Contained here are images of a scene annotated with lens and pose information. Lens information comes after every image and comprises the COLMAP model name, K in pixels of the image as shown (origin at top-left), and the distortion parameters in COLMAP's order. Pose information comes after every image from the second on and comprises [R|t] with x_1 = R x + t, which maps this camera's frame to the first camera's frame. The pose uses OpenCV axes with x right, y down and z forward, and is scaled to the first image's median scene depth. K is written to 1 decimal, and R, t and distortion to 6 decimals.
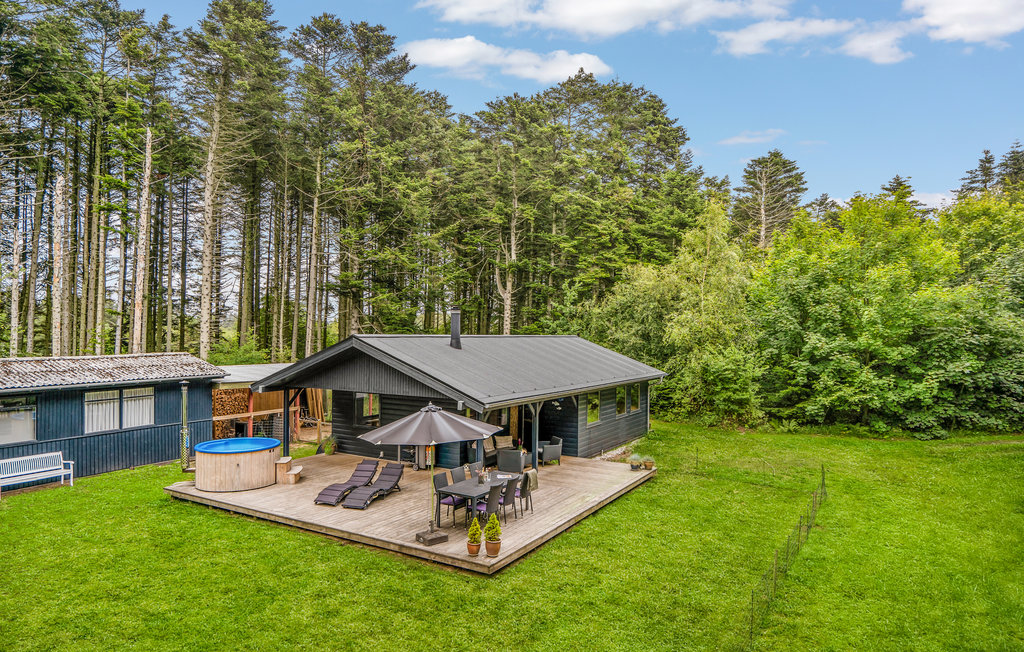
lens RADIAL K [[620.1, 0, 508.8], [0, 620.1, 321.6], [0, 0, 1]] dist [0.004235, 0.002765]
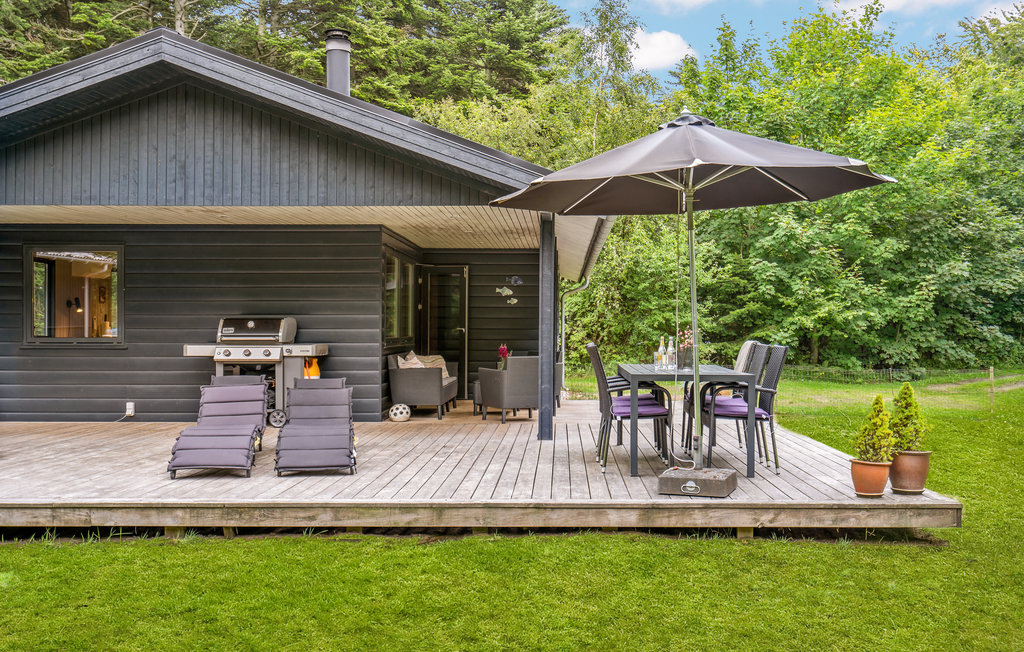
lens RADIAL K [[1024.7, 0, 513.8], [0, 1024.7, 328.5], [0, 0, 1]] dist [-0.019604, 0.000000]
pose [[0.853455, -0.000347, 0.521166, -0.407081], [-0.001558, 0.999994, 0.003218, 0.200281], [-0.521164, -0.003559, 0.853449, 0.429868]]
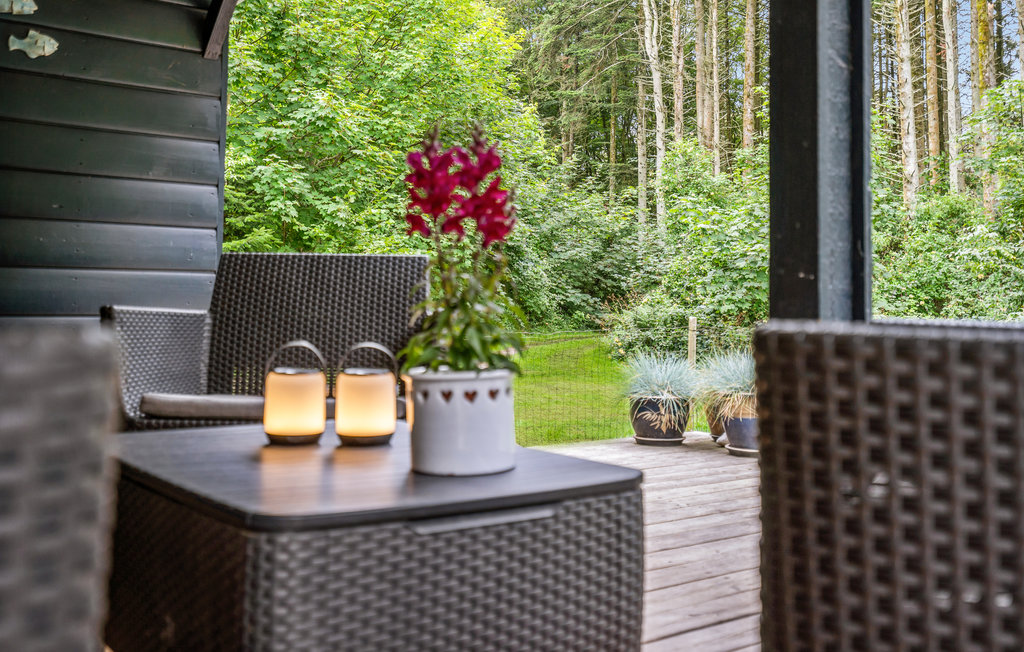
lens RADIAL K [[1024.7, 0, 511.9], [0, 1024.7, 323.9], [0, 0, 1]] dist [-0.019604, 0.000000]
pose [[0.302121, -0.009225, 0.953225, -0.082781], [-0.014216, 0.999798, 0.014182, 0.235064], [-0.953164, -0.017835, 0.301929, 1.095948]]
